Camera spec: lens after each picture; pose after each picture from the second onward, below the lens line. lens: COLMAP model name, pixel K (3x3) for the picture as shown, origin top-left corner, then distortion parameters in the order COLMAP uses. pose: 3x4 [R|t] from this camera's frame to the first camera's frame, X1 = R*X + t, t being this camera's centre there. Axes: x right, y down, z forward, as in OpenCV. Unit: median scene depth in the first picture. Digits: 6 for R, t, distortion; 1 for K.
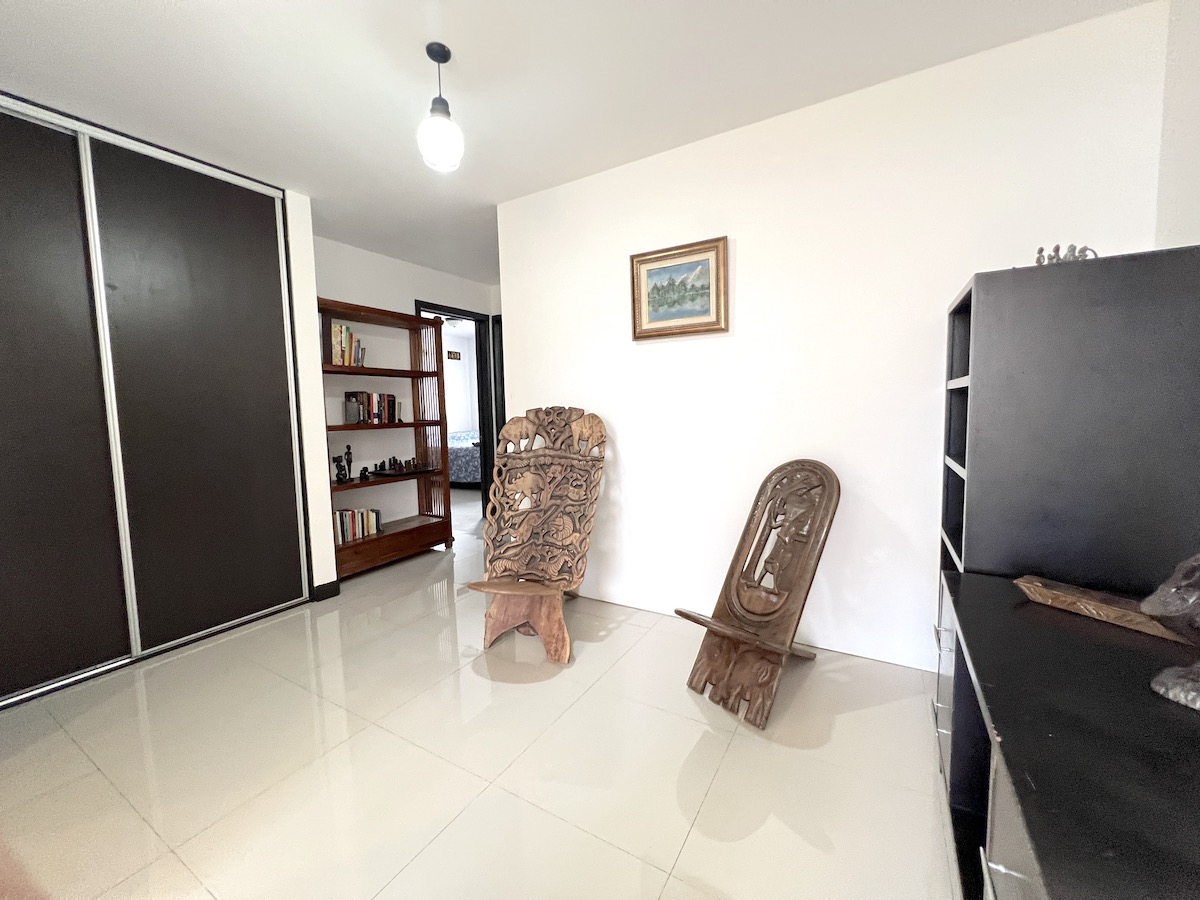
lens RADIAL K [[481.4, 0, 600.0], [0, 481.4, 447.3], [0, 0, 1]] dist [-0.001667, -0.000238]
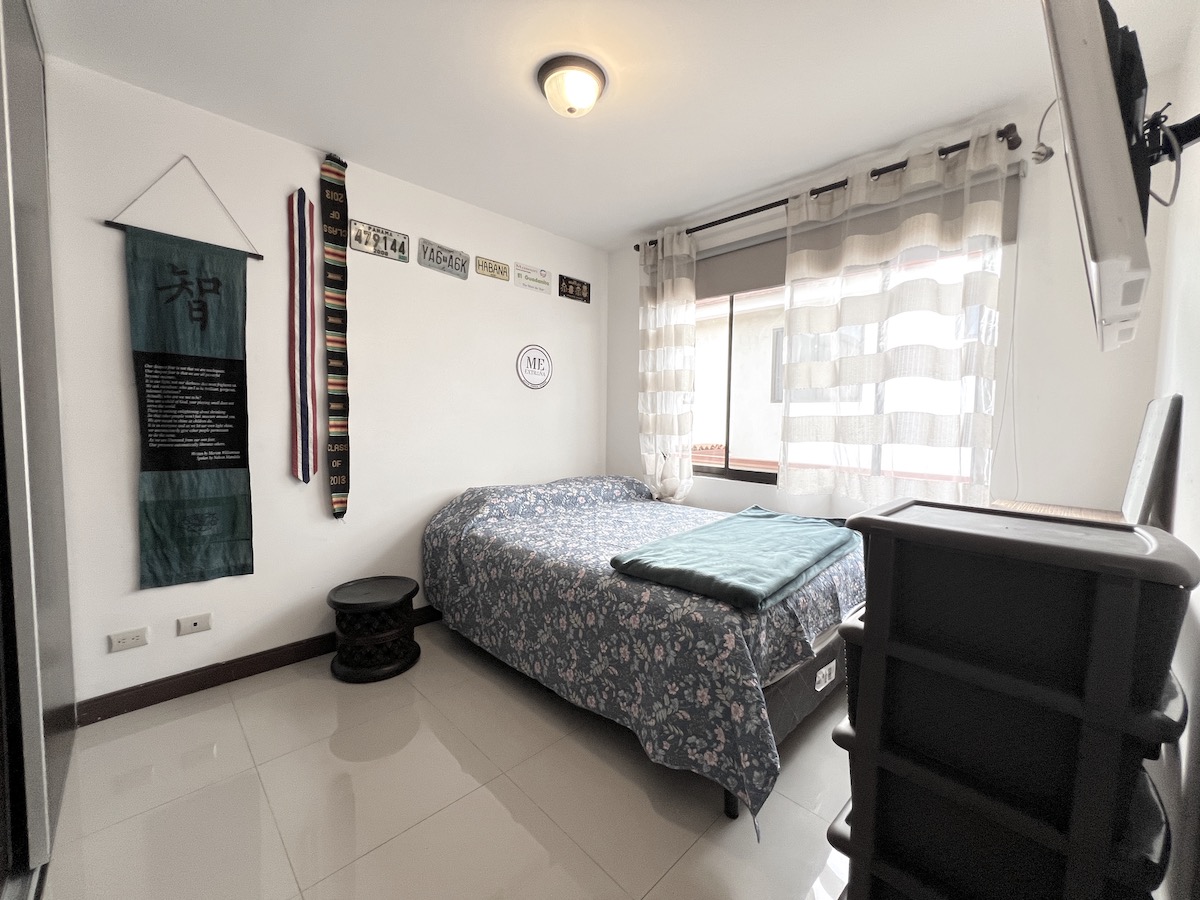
lens RADIAL K [[481.4, 0, 600.0], [0, 481.4, 447.3], [0, 0, 1]] dist [-0.001667, -0.000238]
pose [[0.965637, 0.051890, -0.254662, -0.193418], [-0.057303, 0.998260, -0.013880, -0.058537], [0.253498, 0.027996, 0.966931, 0.691272]]
